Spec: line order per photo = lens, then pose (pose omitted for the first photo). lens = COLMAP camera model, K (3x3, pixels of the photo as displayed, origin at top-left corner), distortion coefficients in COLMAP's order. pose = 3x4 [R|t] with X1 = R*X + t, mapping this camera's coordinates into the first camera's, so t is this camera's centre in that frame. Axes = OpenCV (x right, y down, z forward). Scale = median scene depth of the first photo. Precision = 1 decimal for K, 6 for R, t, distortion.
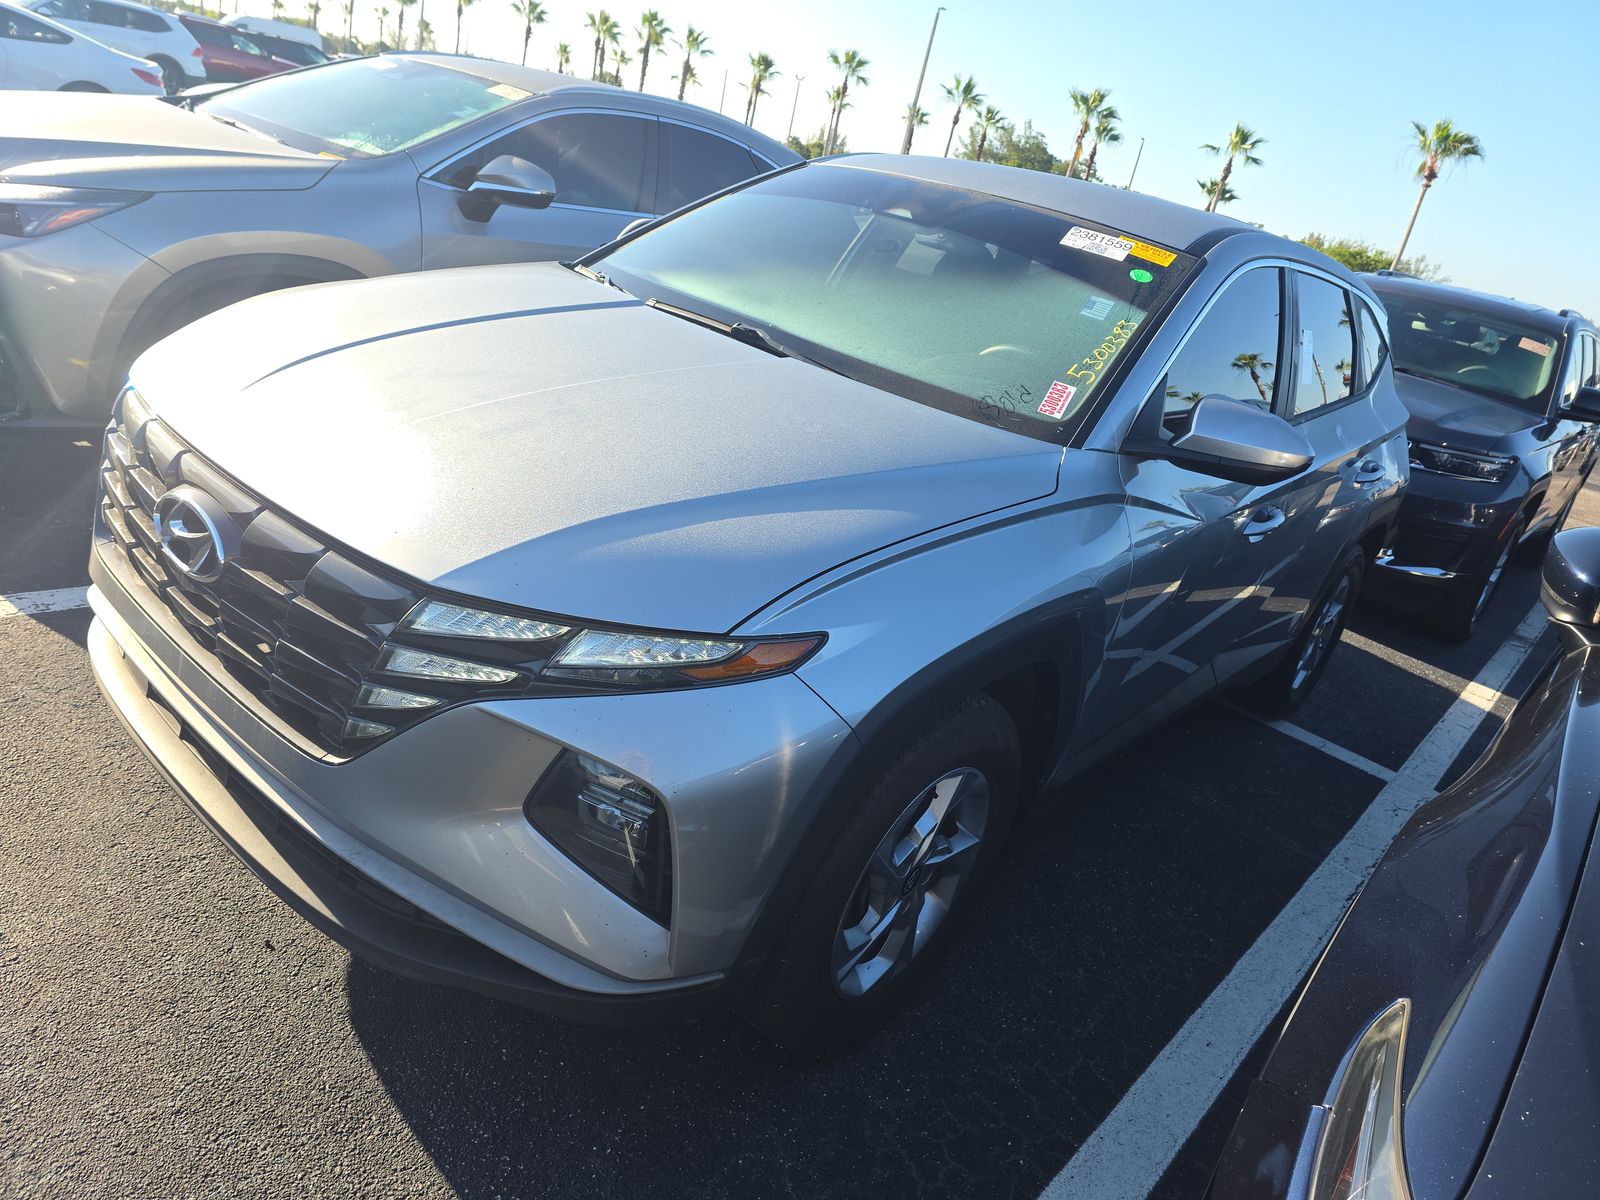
lens RADIAL K [[1082.8, 0, 801.7], [0, 1082.8, 601.9], [0, 0, 1]] dist [0.022465, -0.033542]
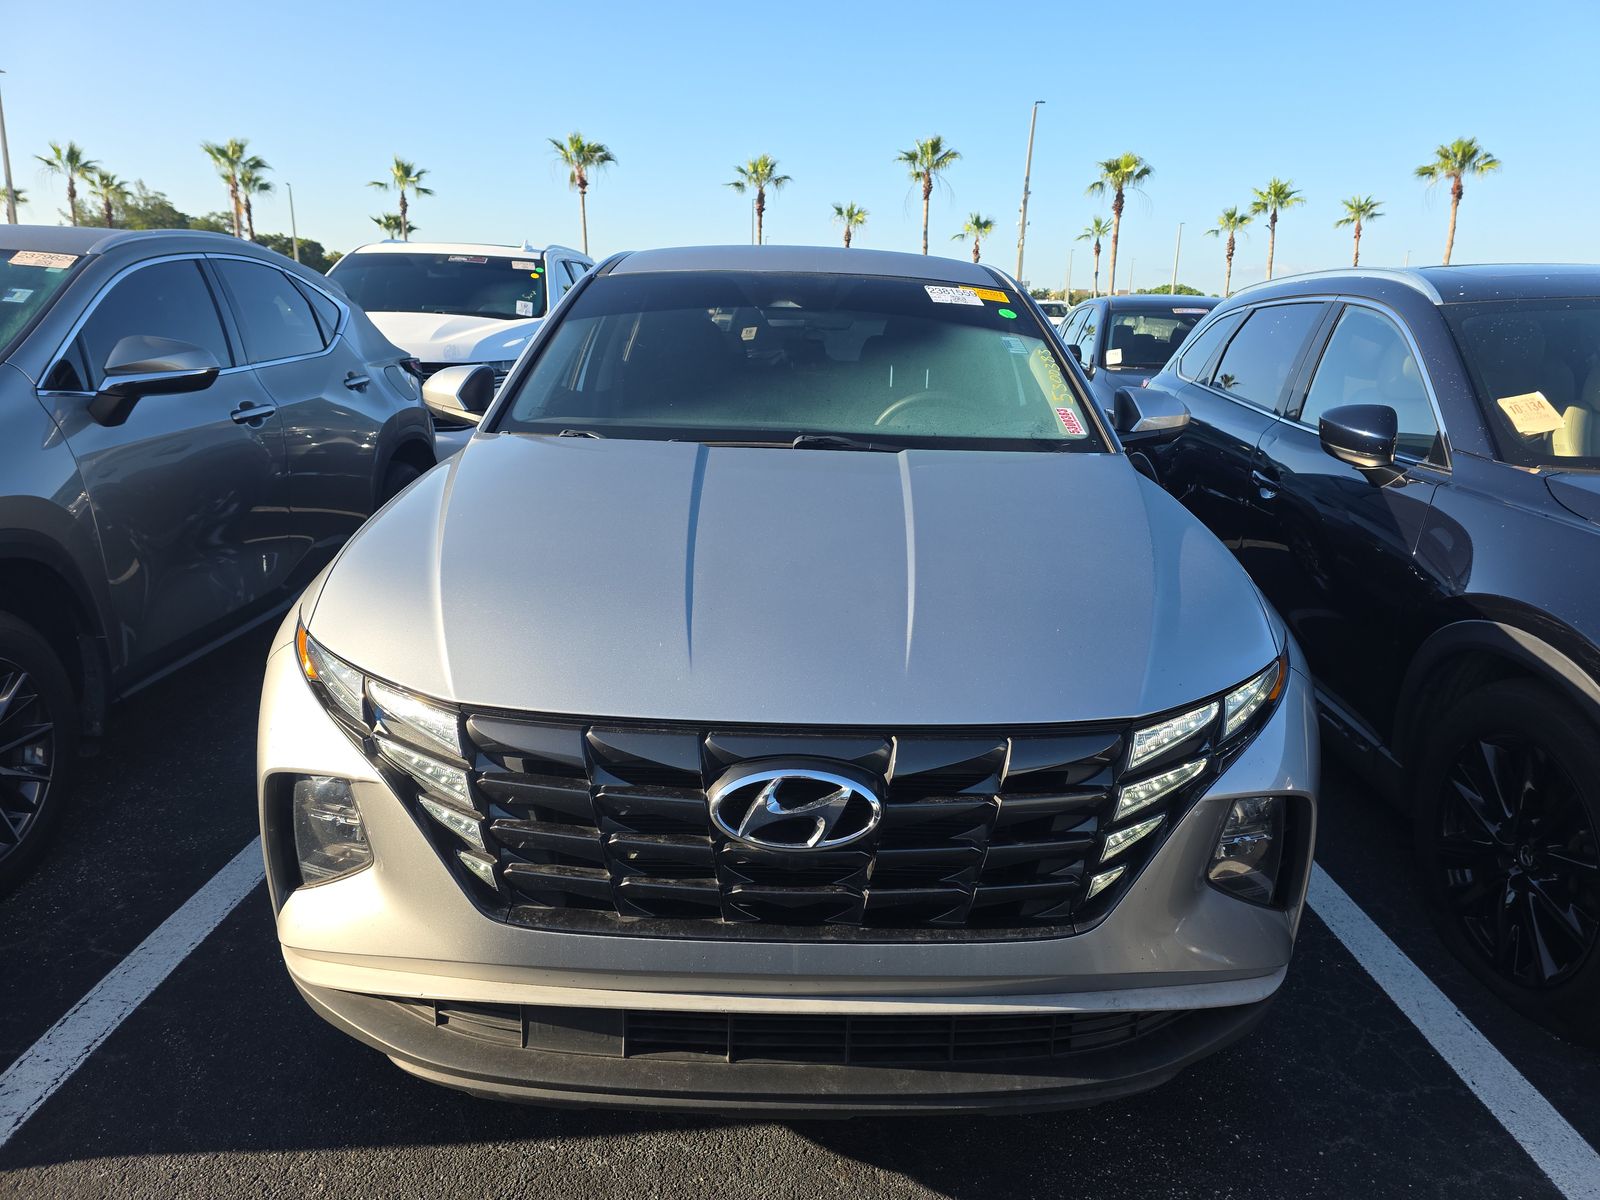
lens RADIAL K [[1082.8, 0, 811.1], [0, 1082.8, 595.4], [0, 0, 1]] dist [0.022465, -0.033542]
pose [[0.714895, -0.357633, 0.600853, -0.868633], [0.372421, 0.922026, 0.105691, -0.267620], [-0.591800, 0.148213, 0.792342, 0.239780]]
